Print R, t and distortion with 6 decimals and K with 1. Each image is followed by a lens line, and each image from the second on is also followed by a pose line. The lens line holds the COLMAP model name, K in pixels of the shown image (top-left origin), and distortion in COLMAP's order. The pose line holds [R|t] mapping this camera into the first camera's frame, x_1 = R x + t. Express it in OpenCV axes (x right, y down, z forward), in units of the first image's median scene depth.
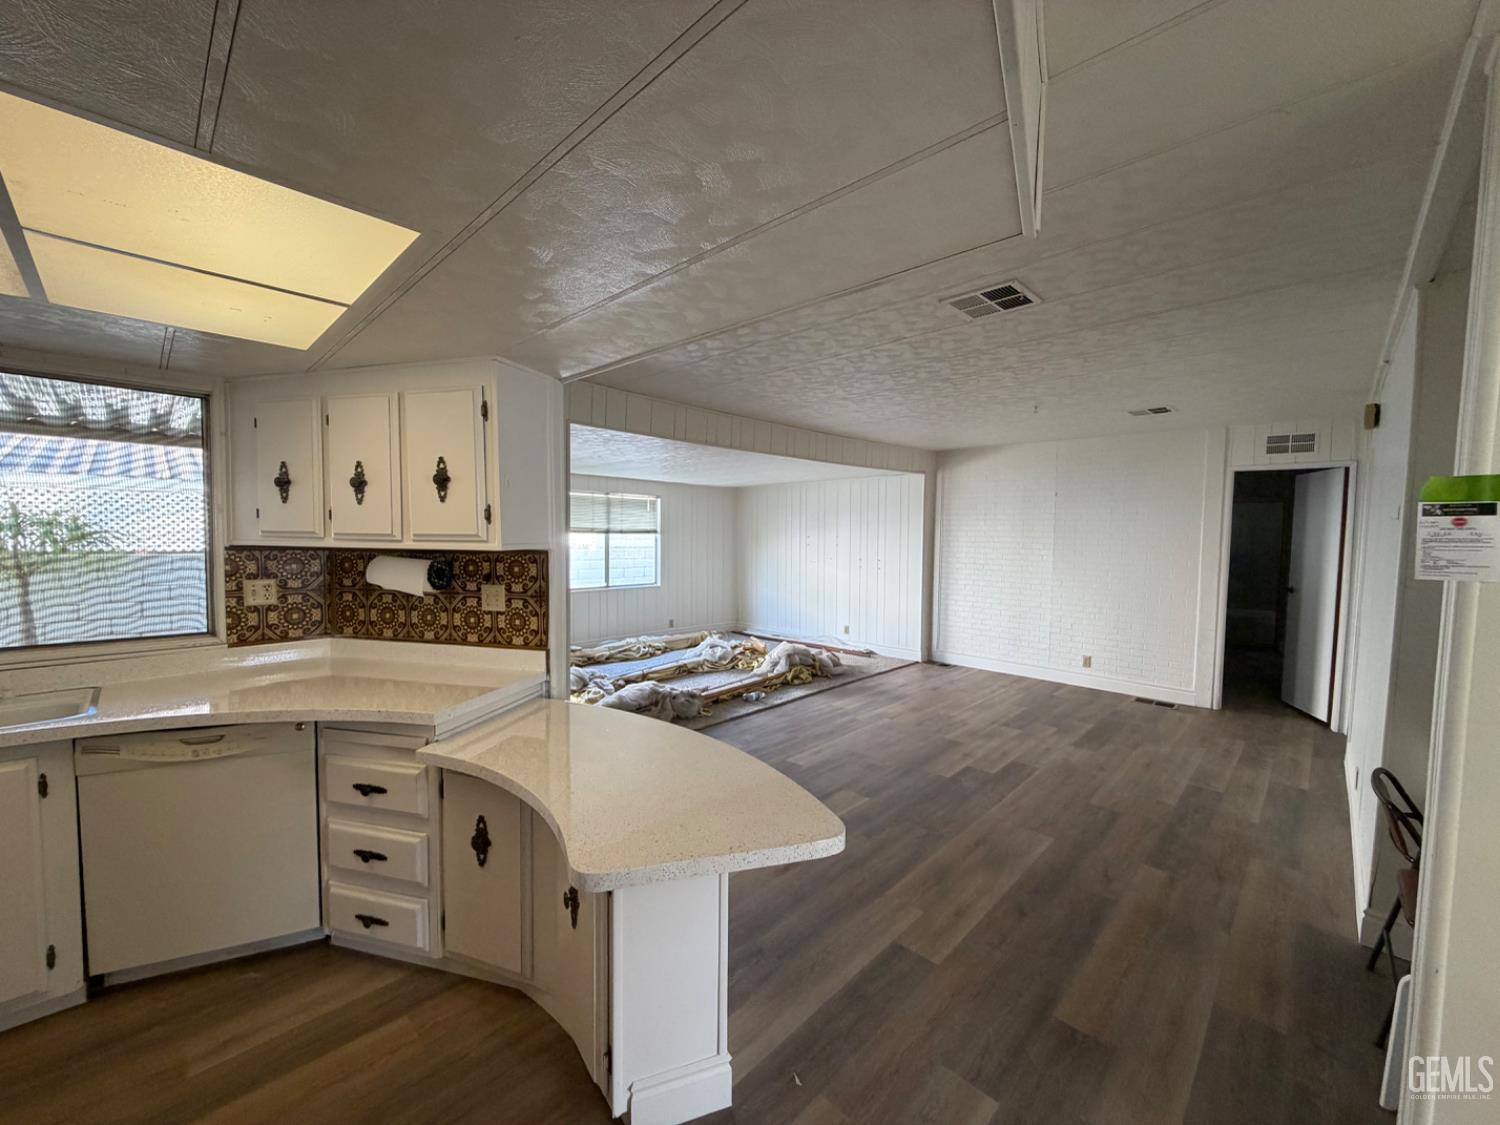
lens RADIAL K [[596.2, 0, 748.6], [0, 596.2, 565.7], [0, 0, 1]] dist [-0.000013, 0.000121]
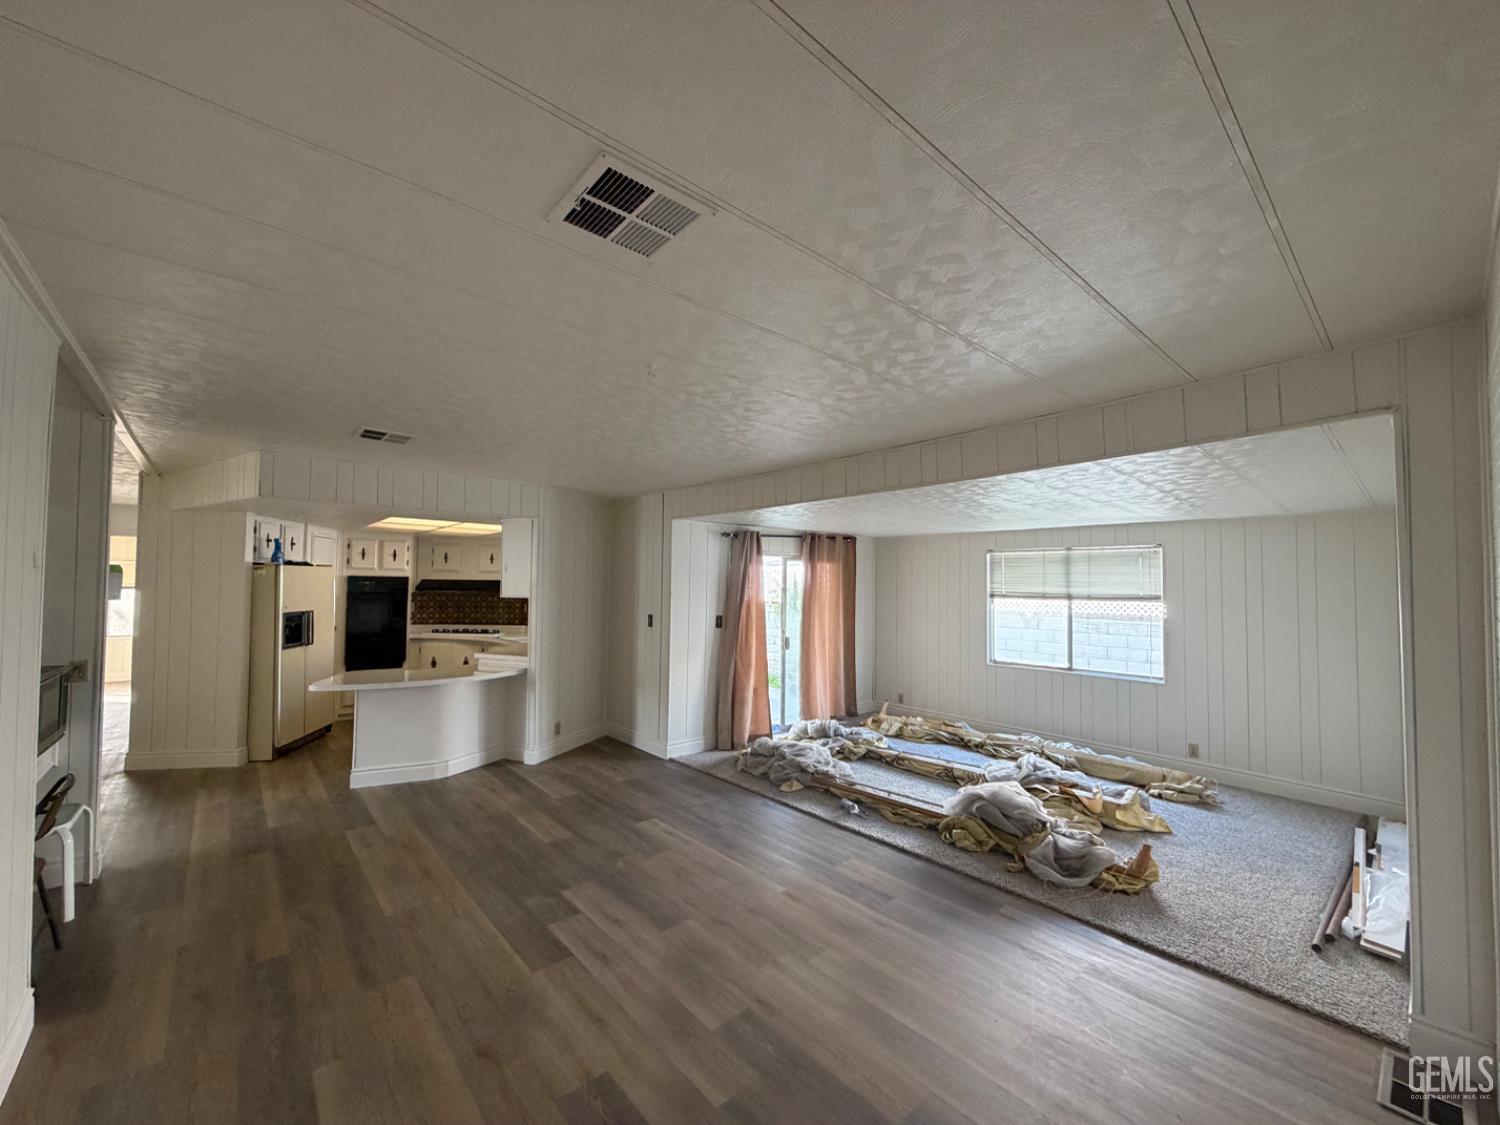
lens RADIAL K [[596.2, 0, 740.7], [0, 596.2, 569.1], [0, 0, 1]] dist [-0.000013, 0.000121]
pose [[-0.084590, -0.044878, -0.995405, 0.668570], [-0.069032, 0.996849, -0.039077, -0.039780], [0.994022, 0.065409, -0.087421, 0.752959]]
